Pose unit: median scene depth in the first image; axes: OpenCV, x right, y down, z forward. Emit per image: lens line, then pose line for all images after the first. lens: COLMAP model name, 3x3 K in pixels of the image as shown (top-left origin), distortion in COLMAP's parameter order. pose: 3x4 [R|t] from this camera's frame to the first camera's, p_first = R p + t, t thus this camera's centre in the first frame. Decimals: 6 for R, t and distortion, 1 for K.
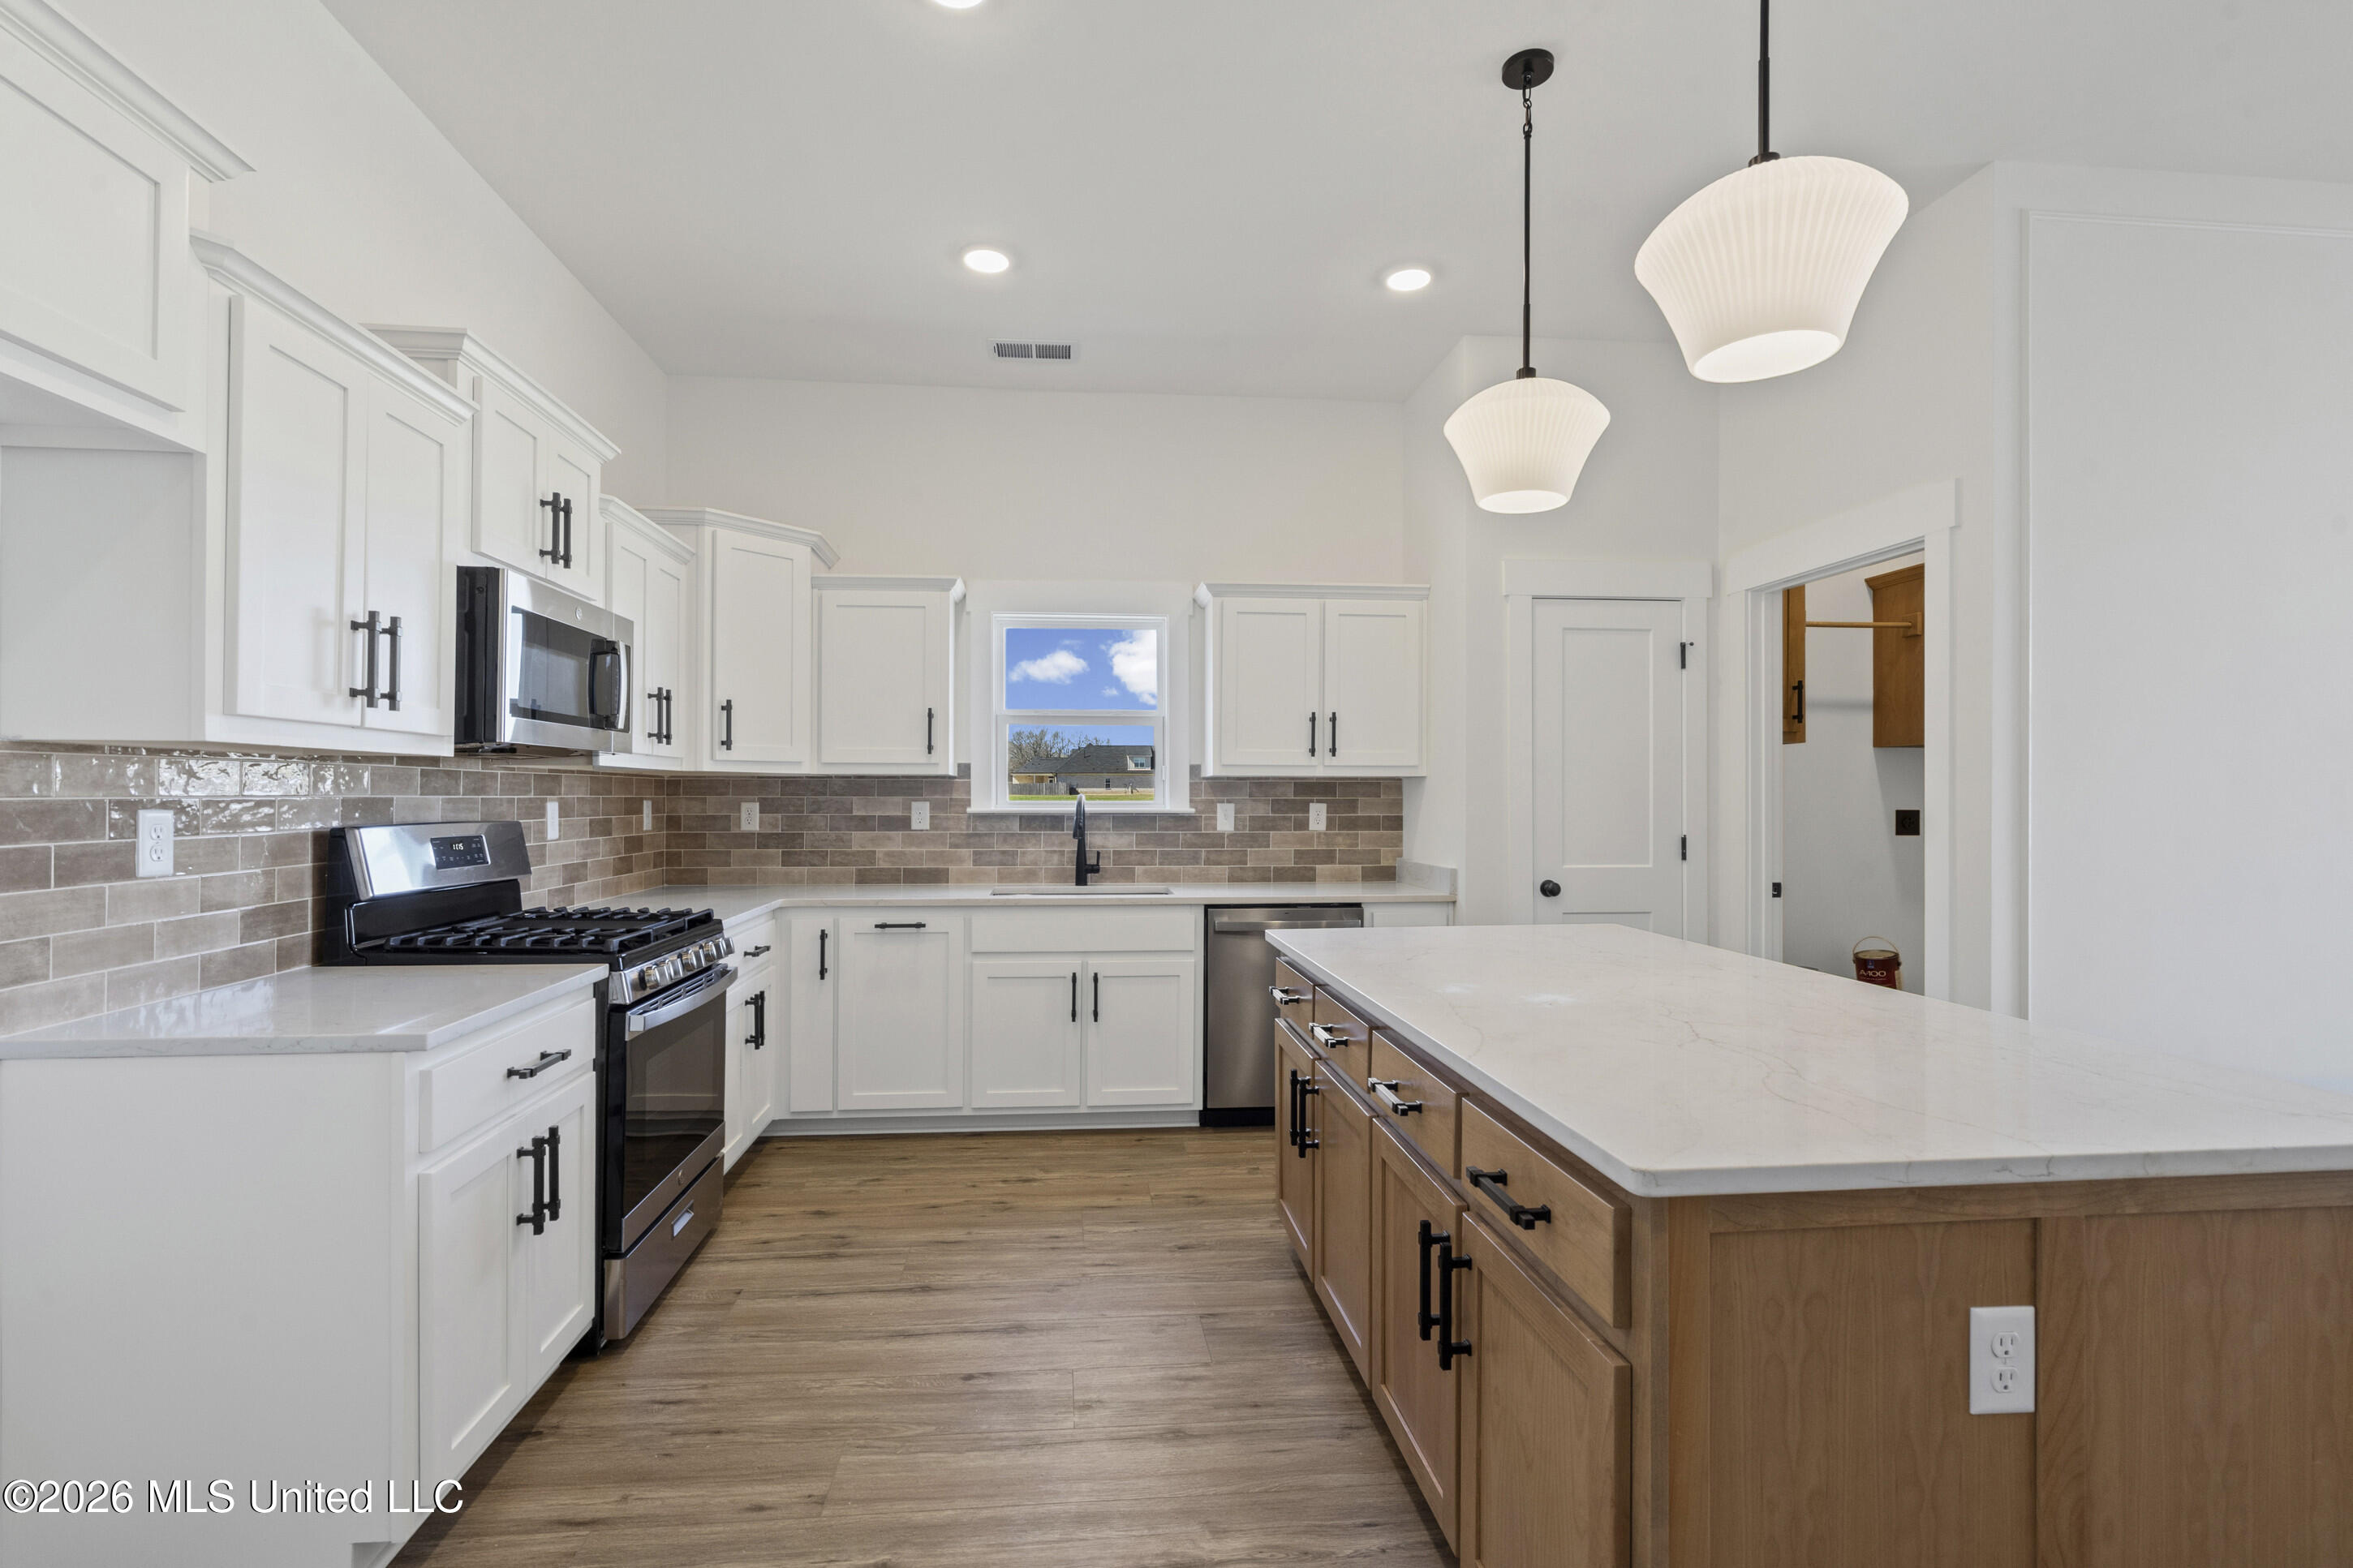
lens RADIAL K [[1083.7, 0, 1168.5], [0, 1083.7, 783.7], [0, 0, 1]] dist [-0.000785, -0.000032]
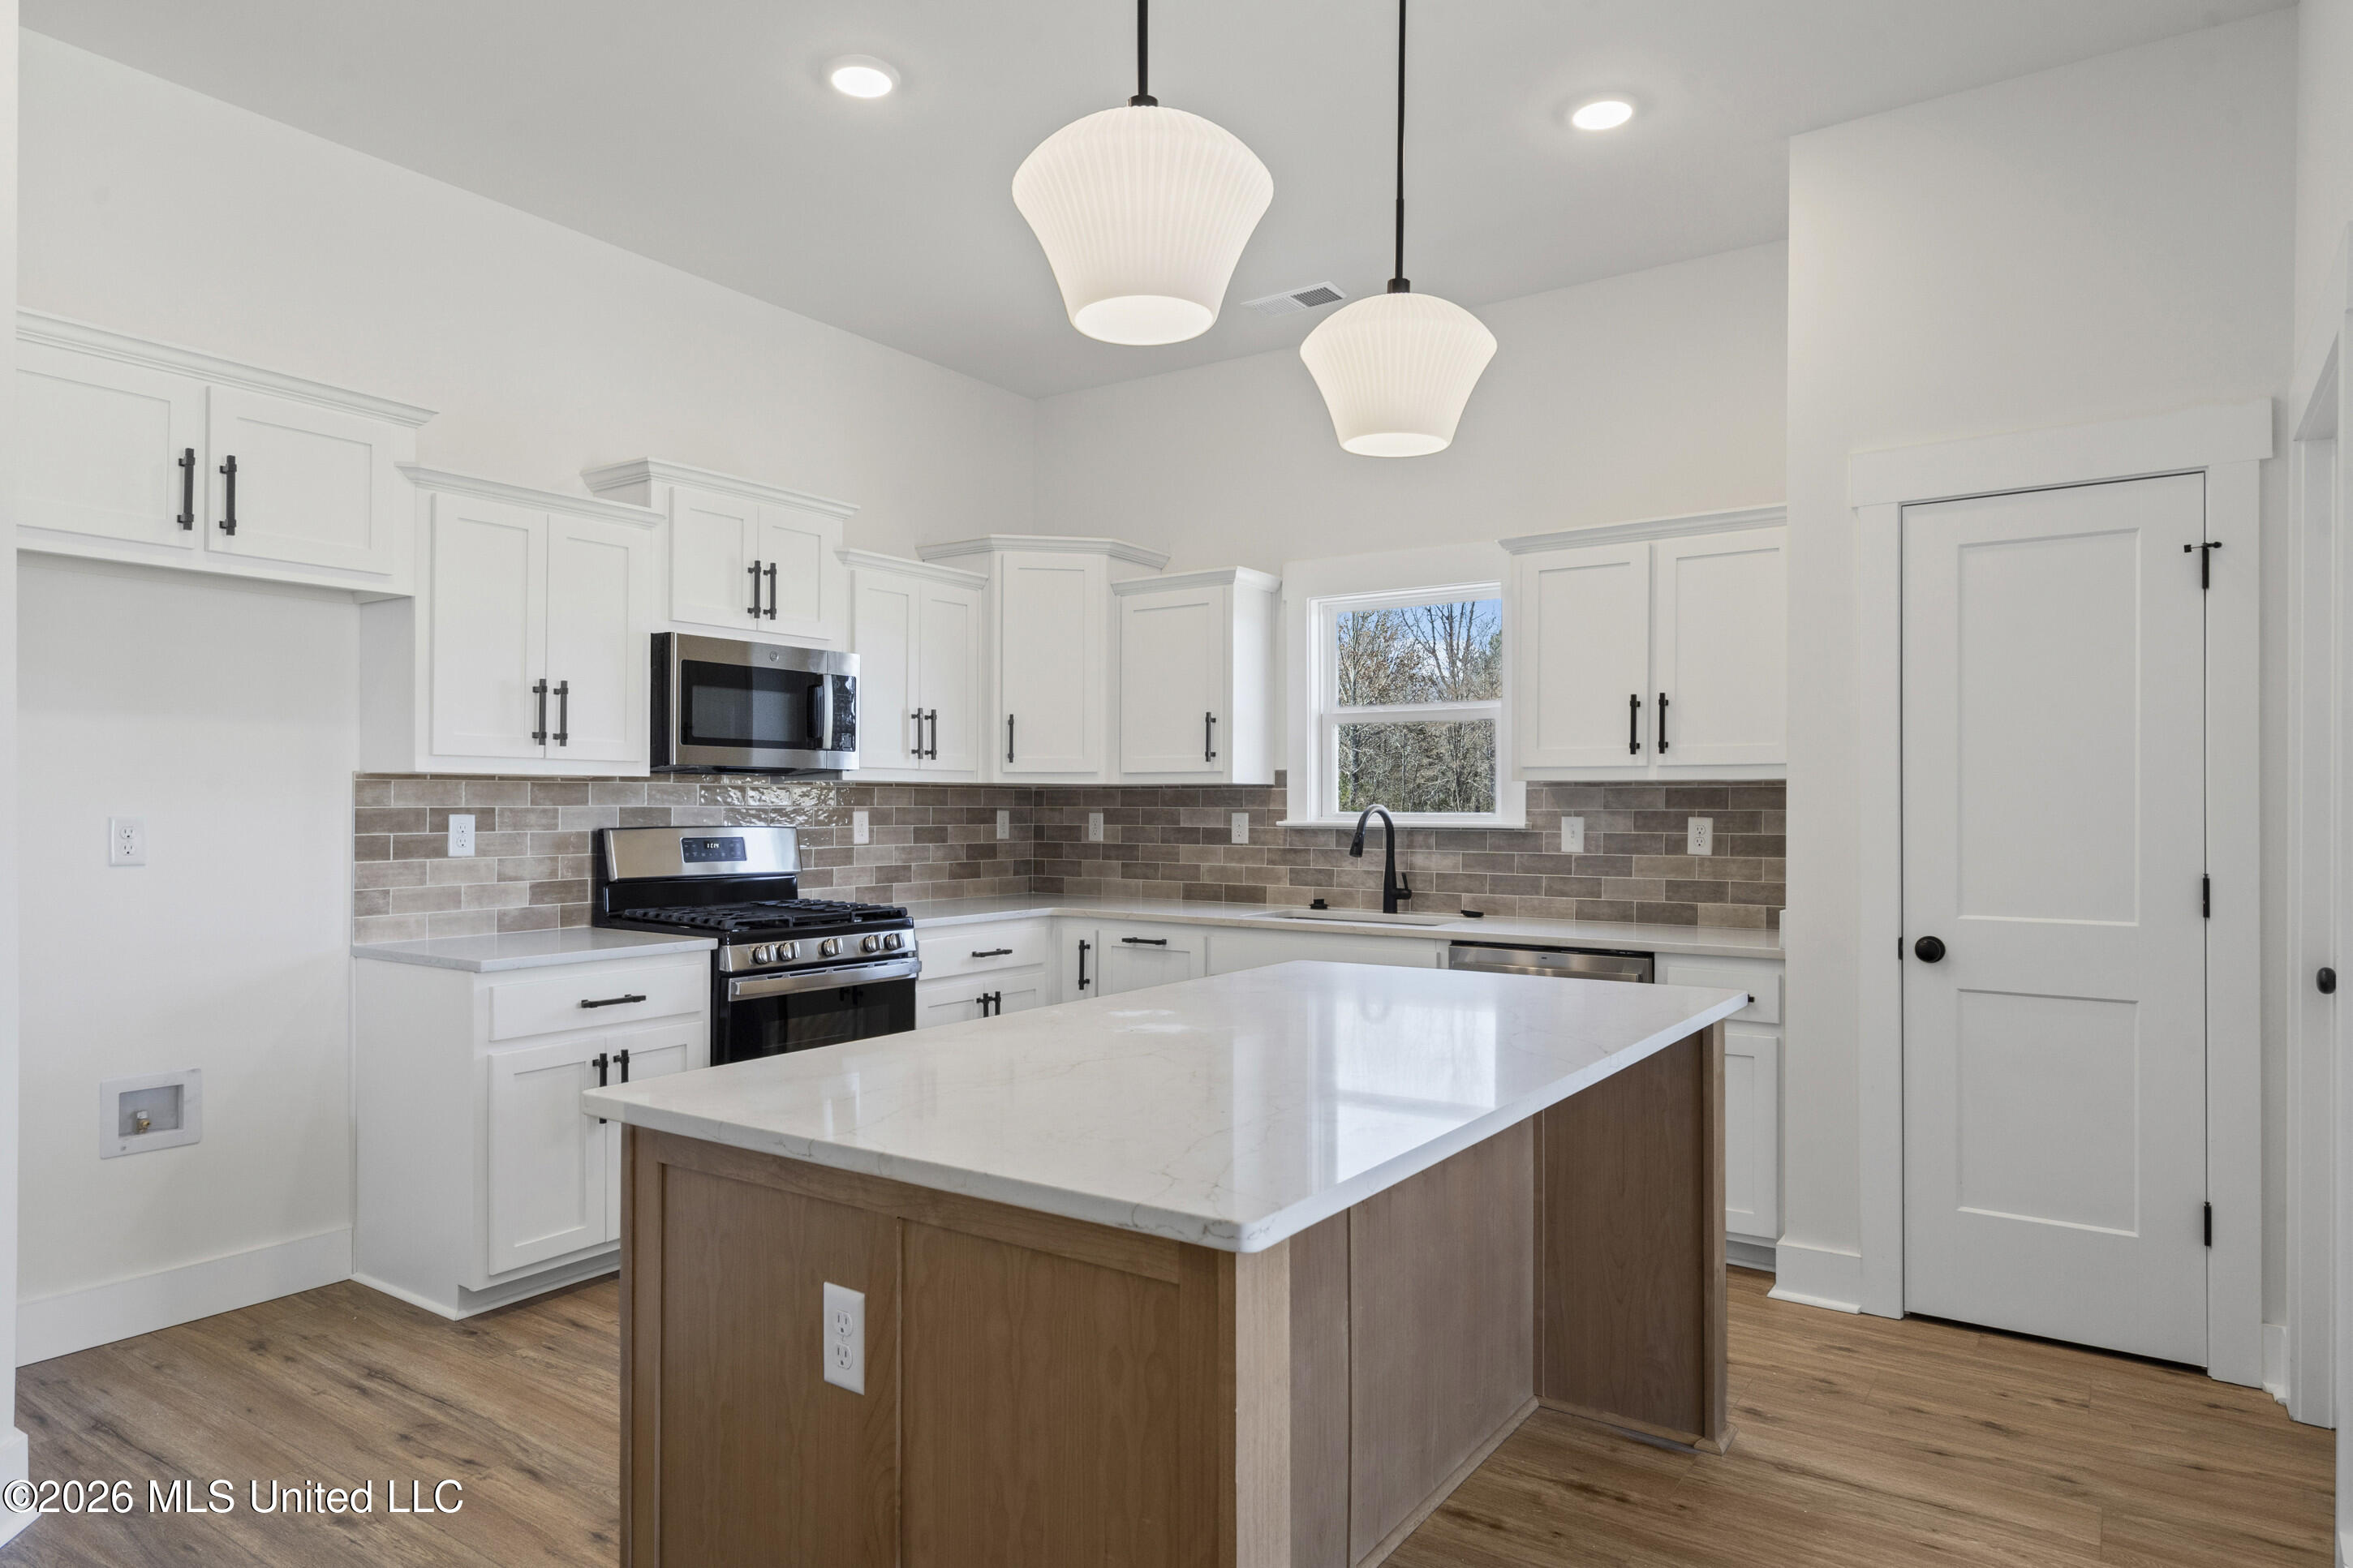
lens RADIAL K [[1438.3, 0, 1162.0], [0, 1438.3, 796.0], [0, 0, 1]] dist [0.001461, 0.003330]
pose [[0.753675, -0.004487, -0.657232, 0.579933], [0.006295, 0.999980, 0.000392, 0.001476], [0.657217, -0.004432, 0.753688, 0.044228]]
